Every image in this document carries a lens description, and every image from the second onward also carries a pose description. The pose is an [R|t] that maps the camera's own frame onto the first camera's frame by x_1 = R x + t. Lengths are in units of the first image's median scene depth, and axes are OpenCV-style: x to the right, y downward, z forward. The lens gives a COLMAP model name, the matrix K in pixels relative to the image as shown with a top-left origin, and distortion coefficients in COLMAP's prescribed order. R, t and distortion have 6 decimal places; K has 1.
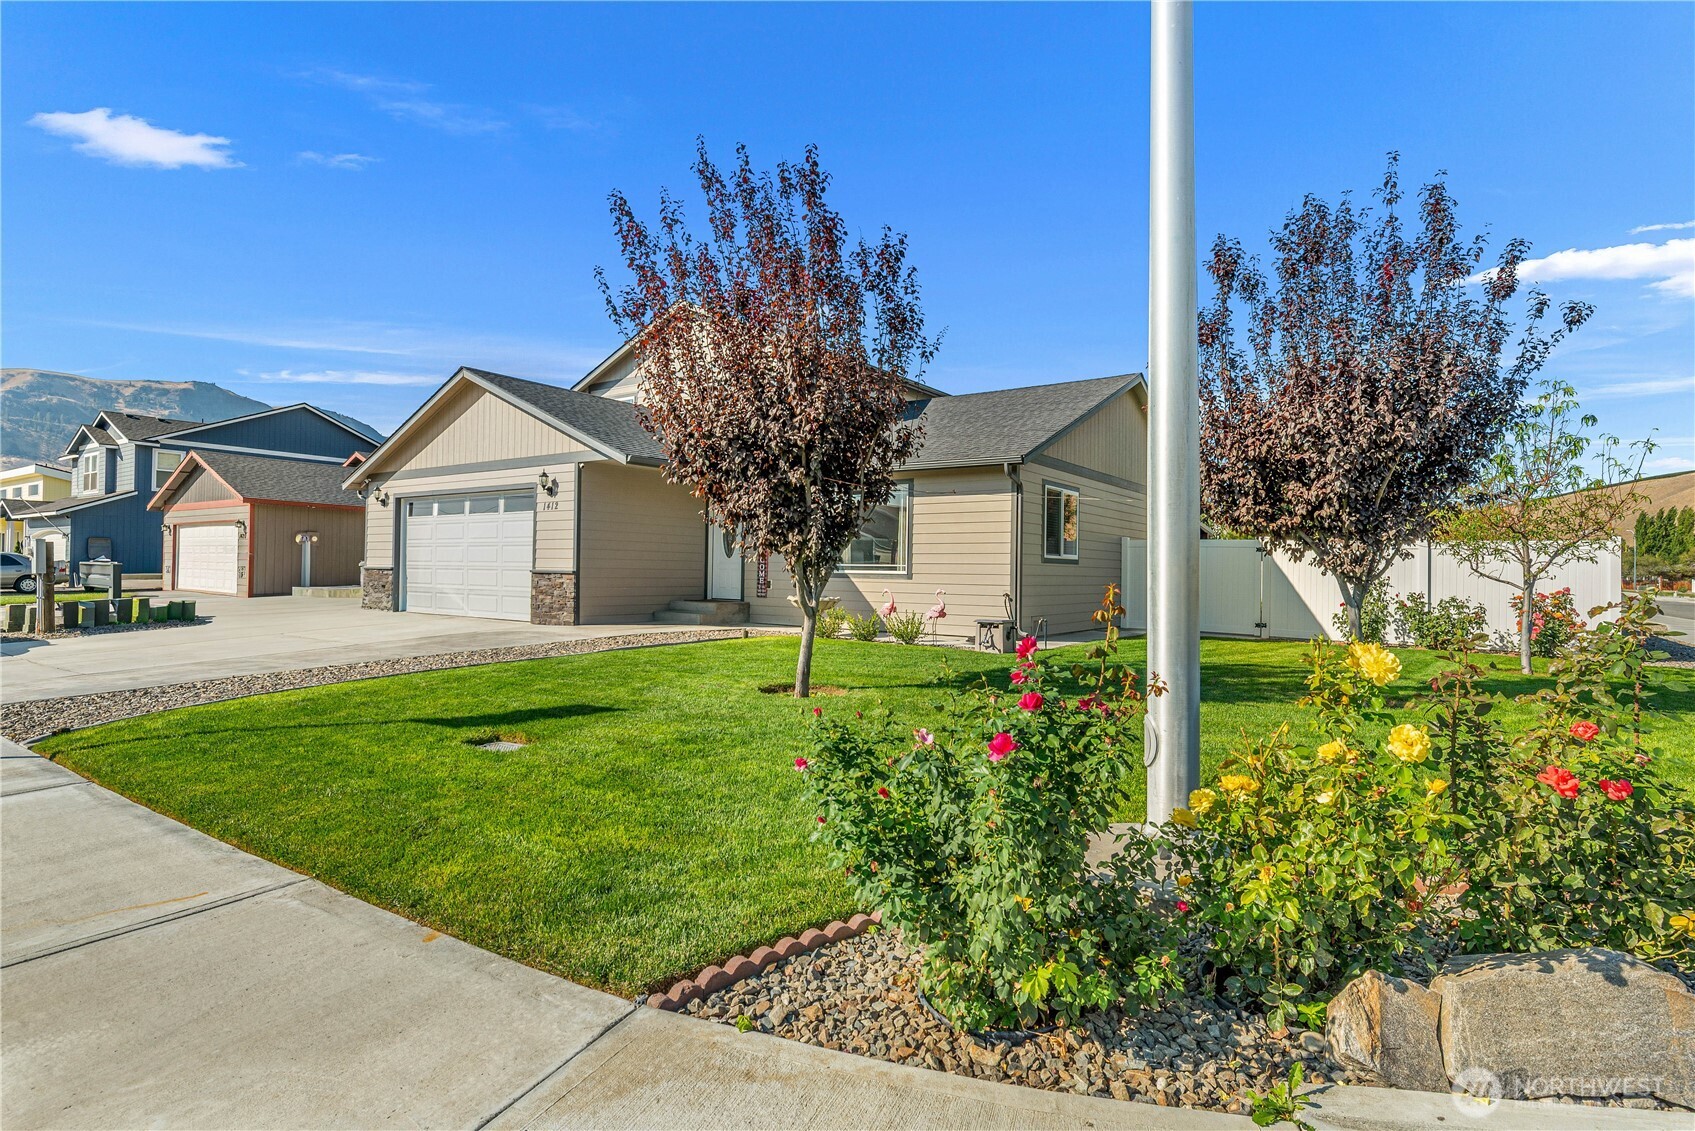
lens RADIAL K [[841.0, 0, 847.5], [0, 841.0, 565.5], [0, 0, 1]] dist [0.000131, 0.000029]
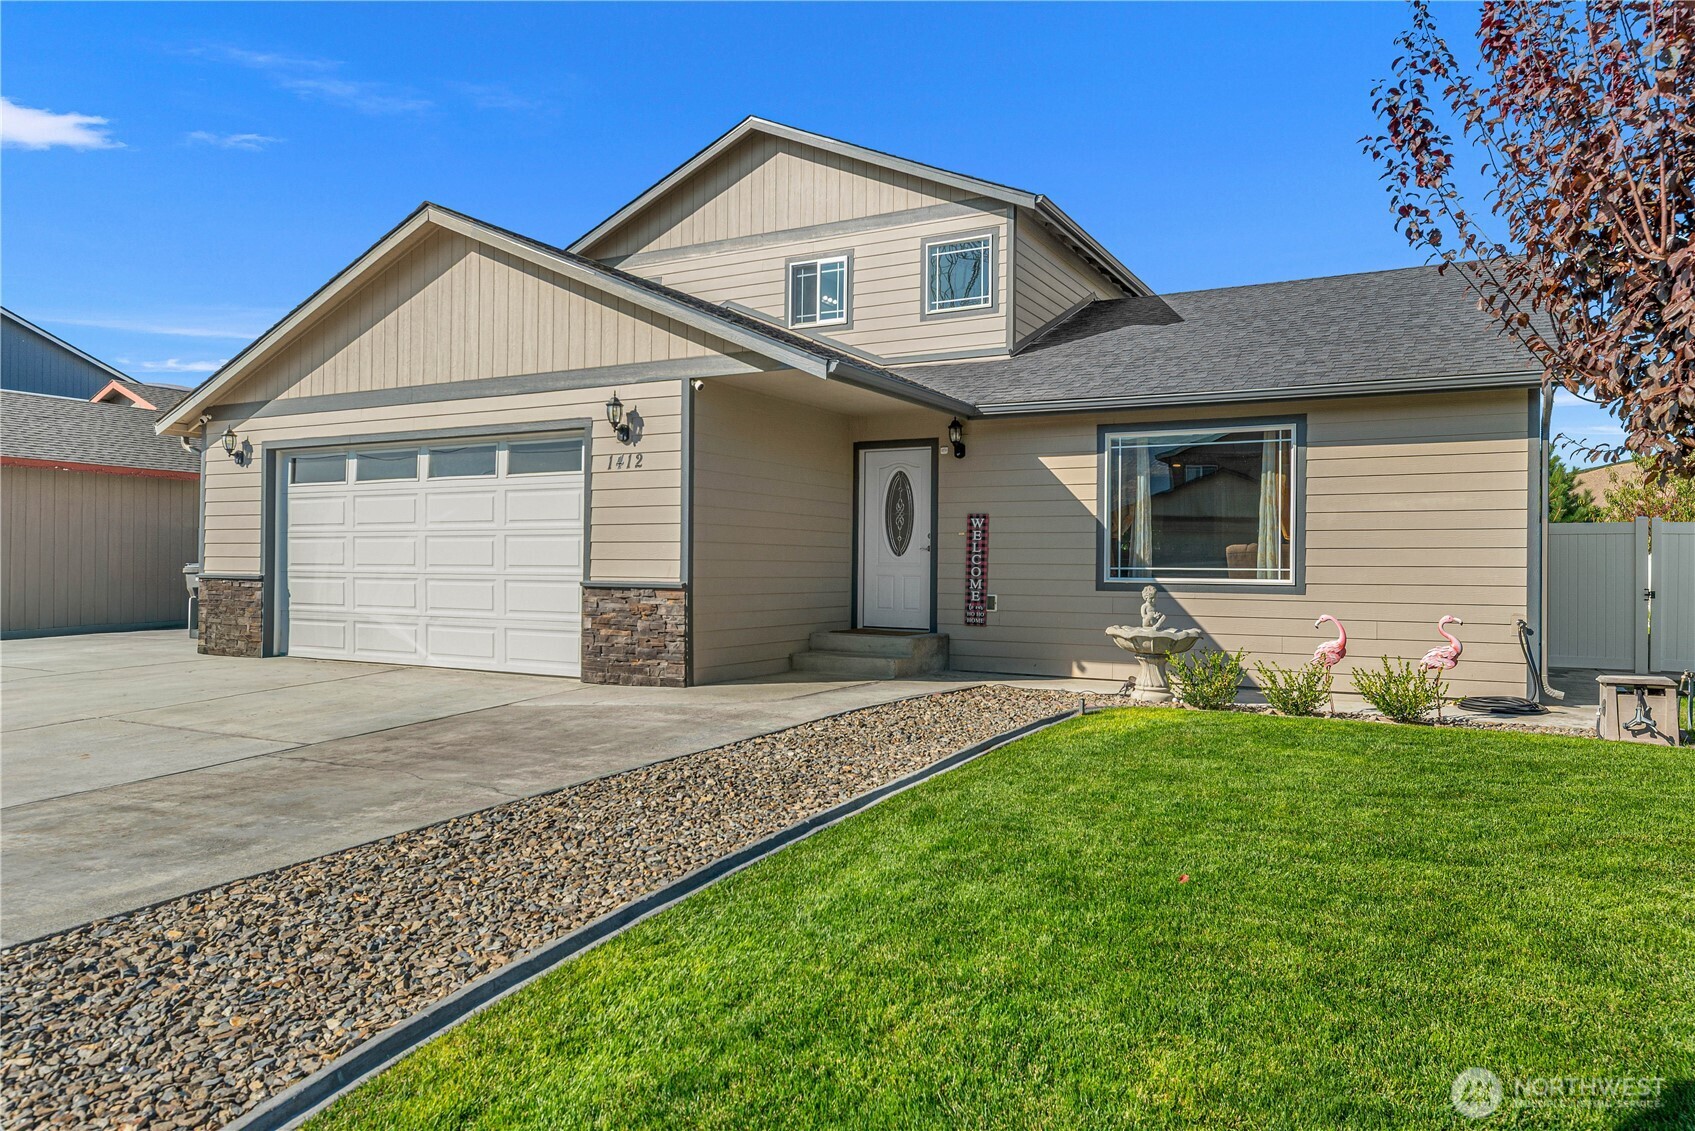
lens RADIAL K [[1119.6, 0, 847.5], [0, 1119.6, 565.5], [0, 0, 1]] dist [-0.001583, -0.000290]
pose [[0.994090, -0.006529, 0.108361, -0.280600], [0.005795, 0.999958, 0.007082, -0.008744], [-0.108403, -0.006412, 0.994086, 0.270642]]
